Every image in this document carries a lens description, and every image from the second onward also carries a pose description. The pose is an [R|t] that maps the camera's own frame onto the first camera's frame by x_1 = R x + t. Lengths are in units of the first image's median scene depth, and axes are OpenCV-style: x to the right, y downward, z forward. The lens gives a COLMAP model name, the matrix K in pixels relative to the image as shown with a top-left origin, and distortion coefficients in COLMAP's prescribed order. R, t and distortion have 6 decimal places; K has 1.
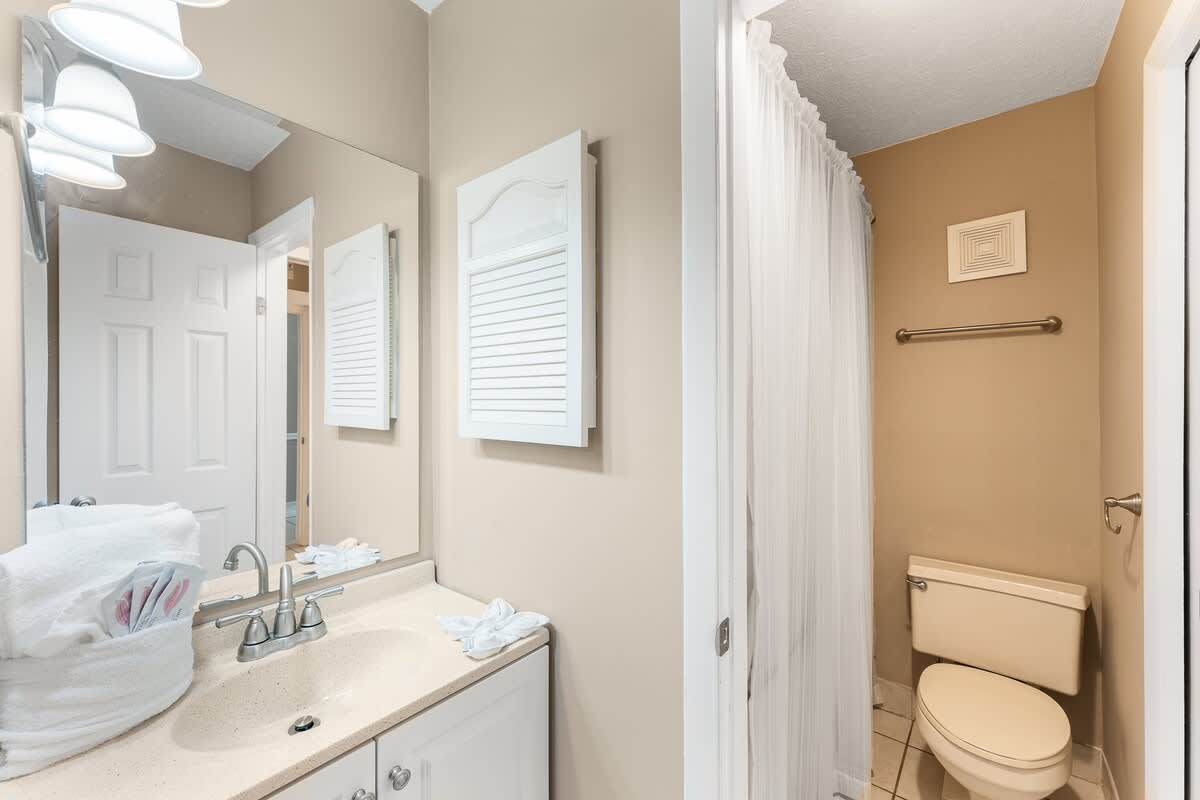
lens RADIAL K [[487.2, 0, 607.2], [0, 487.2, 397.2], [0, 0, 1]] dist [-0.002150, 0.000290]
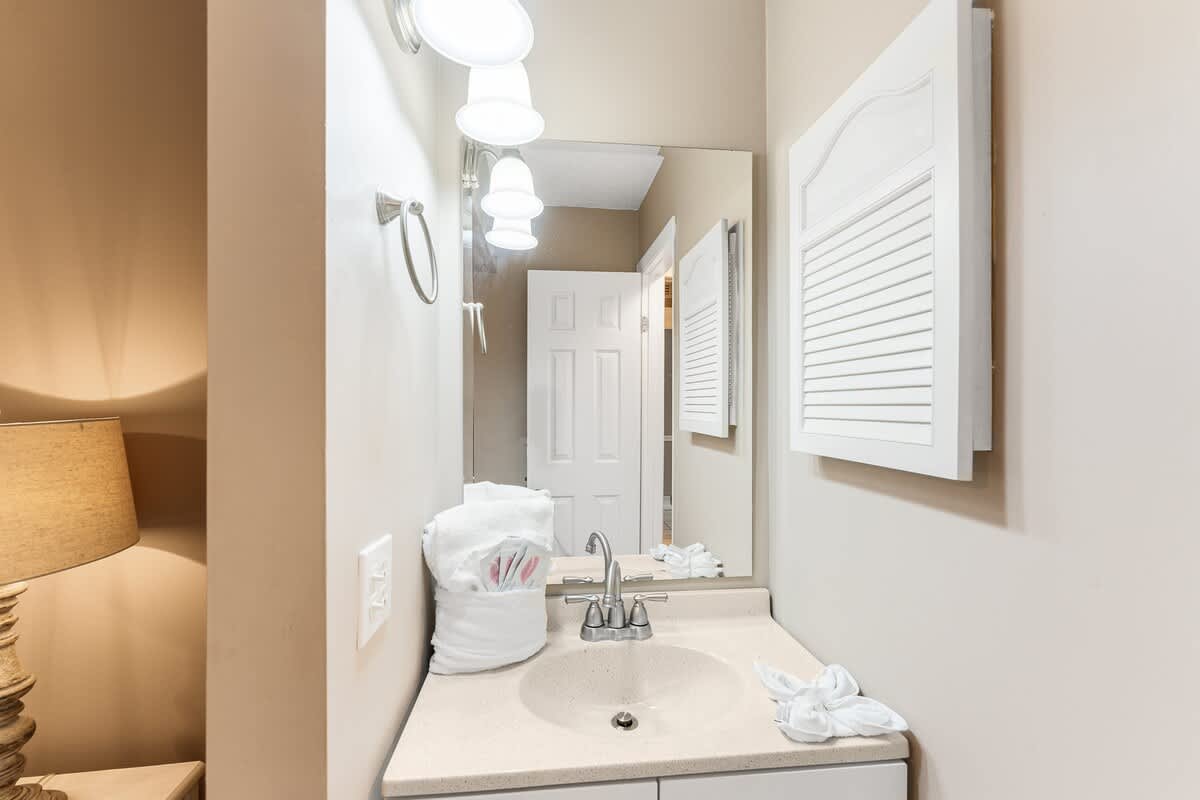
lens RADIAL K [[487.6, 0, 594.6], [0, 487.6, 403.9], [0, 0, 1]] dist [-0.002866, -0.000155]
pose [[0.691685, -0.003291, -0.722192, 0.074506], [0.004469, 0.999990, -0.000276, 0.001492], [0.722186, -0.003036, 0.691693, 0.220061]]
